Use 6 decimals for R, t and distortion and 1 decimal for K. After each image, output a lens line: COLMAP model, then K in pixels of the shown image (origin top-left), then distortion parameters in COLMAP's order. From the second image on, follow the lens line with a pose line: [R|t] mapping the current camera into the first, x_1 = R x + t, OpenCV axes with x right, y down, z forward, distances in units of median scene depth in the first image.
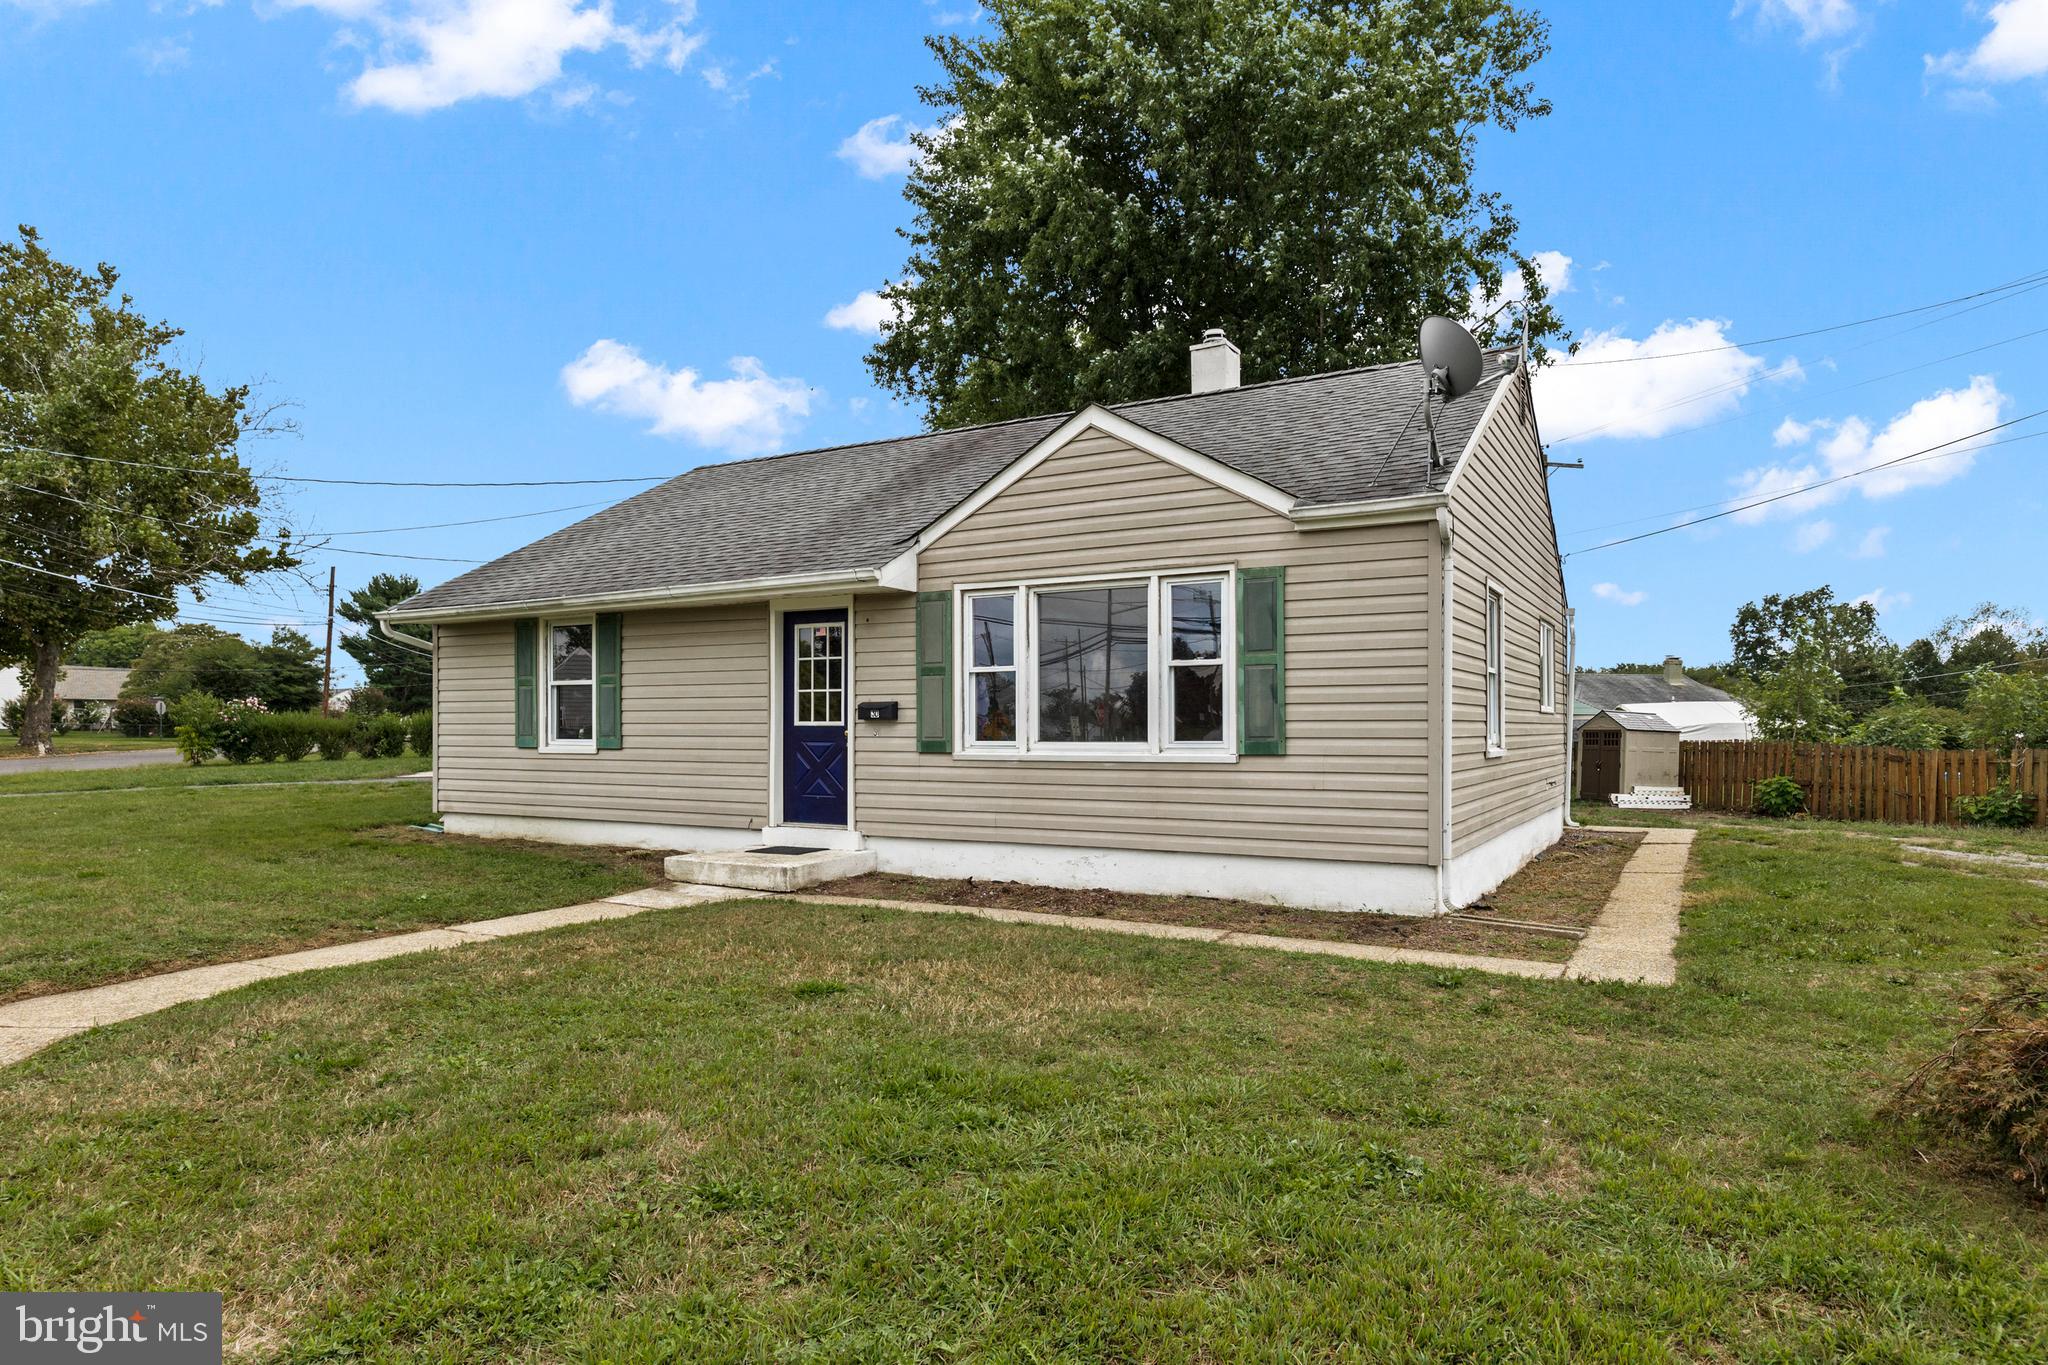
lens RADIAL K [[1149.0, 0, 1022.6], [0, 1149.0, 693.5], [0, 0, 1]] dist [0.000669, 0.000138]
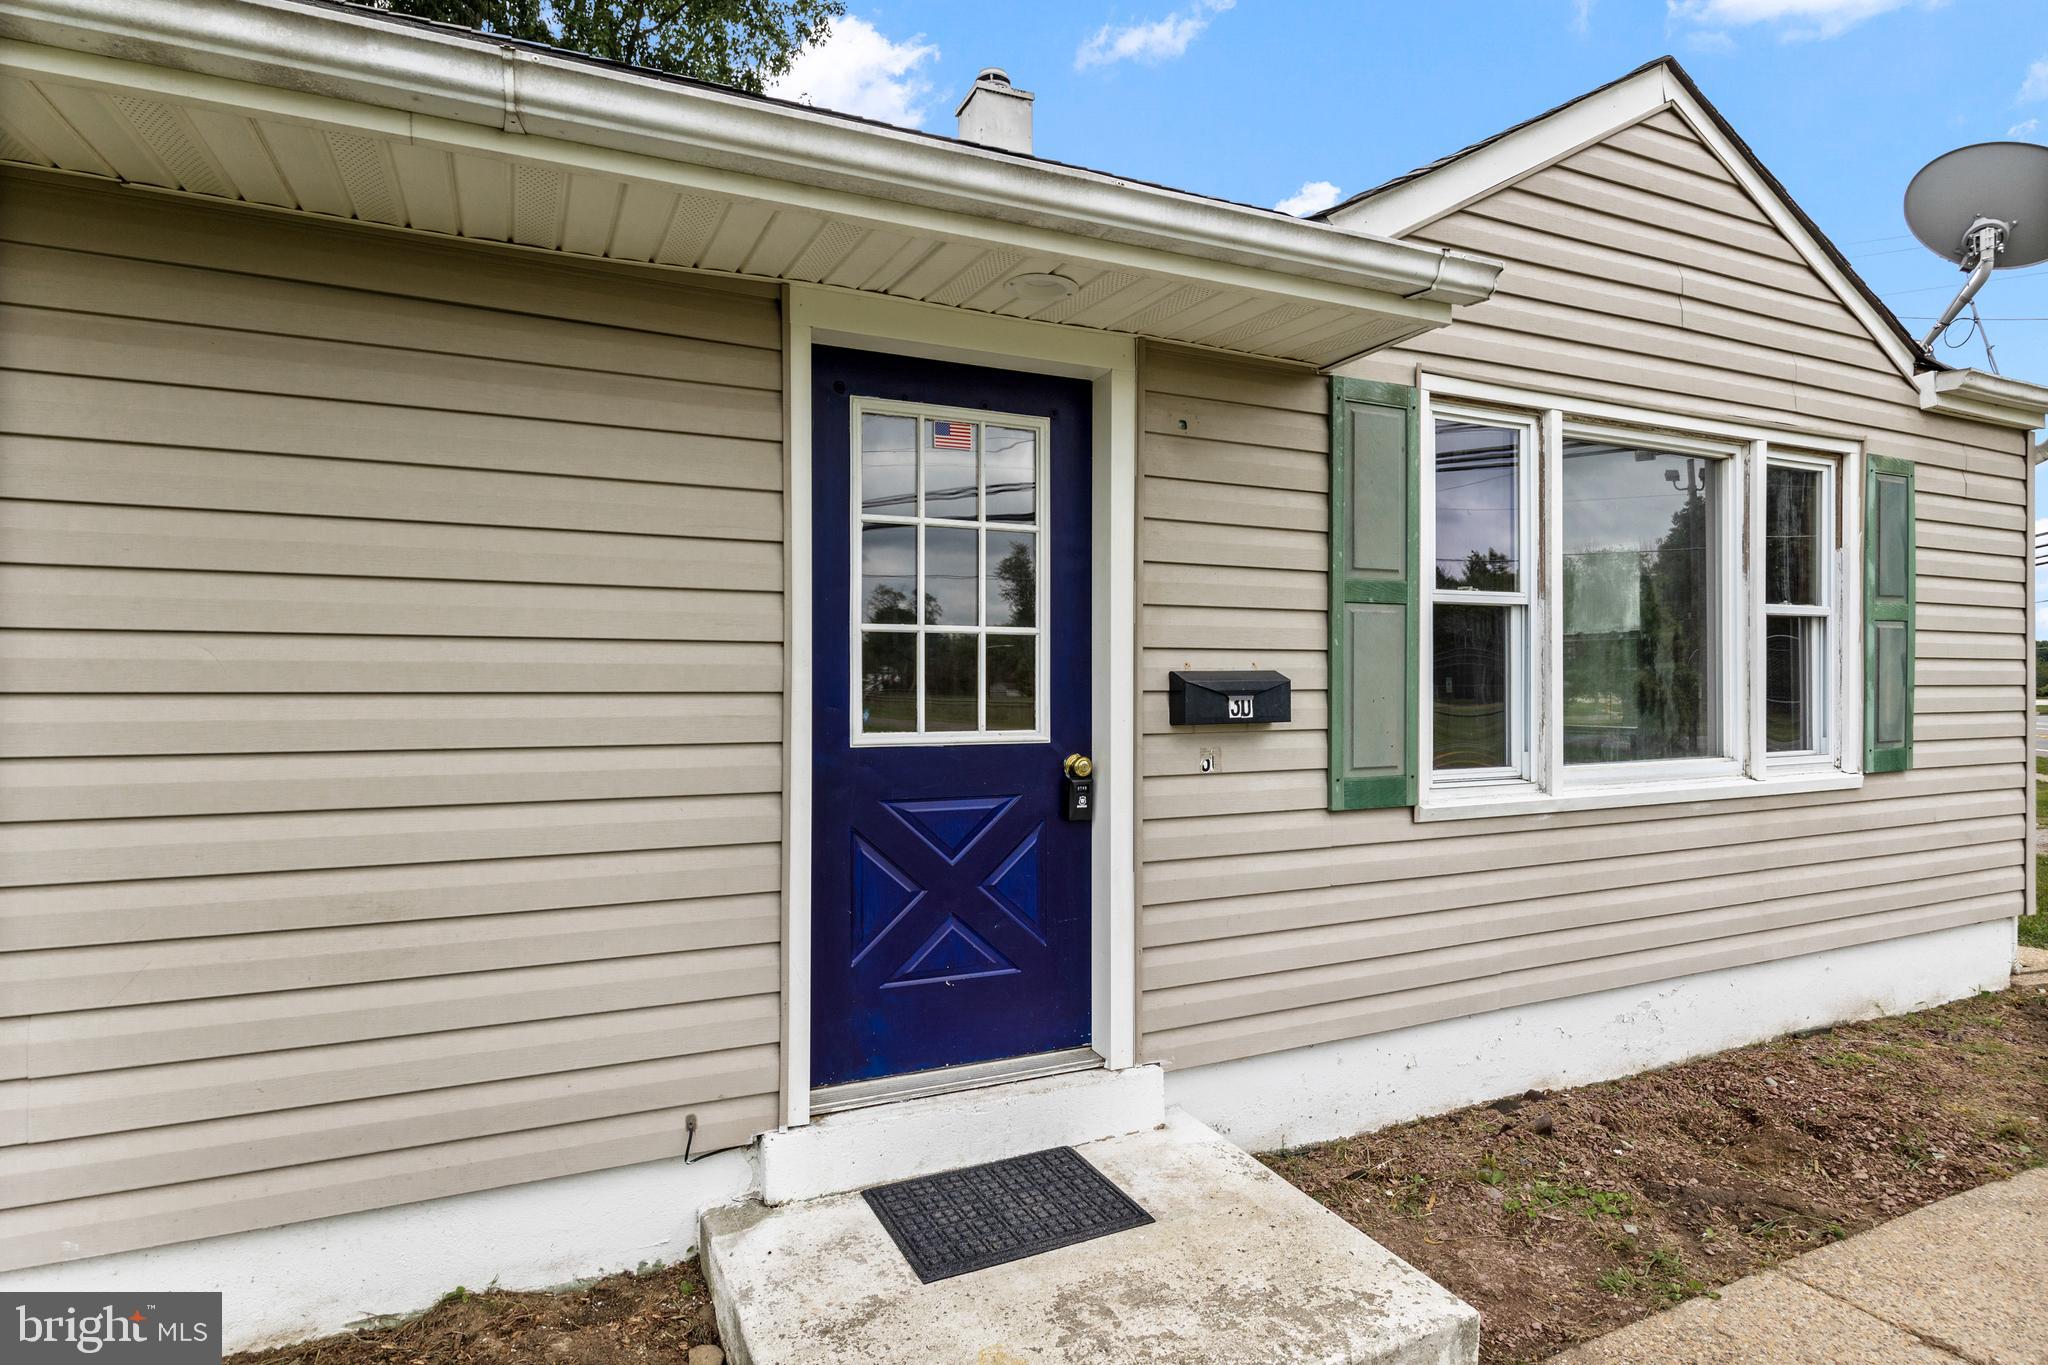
lens RADIAL K [[1149.0, 0, 1023.6], [0, 1149.0, 677.4], [0, 0, 1]] dist [0.000669, 0.000138]
pose [[0.546644, 0.003095, 0.837360, -0.451378], [-0.022530, 0.999686, 0.011013, 0.006768], [-0.837062, -0.024886, 0.546542, 0.877315]]
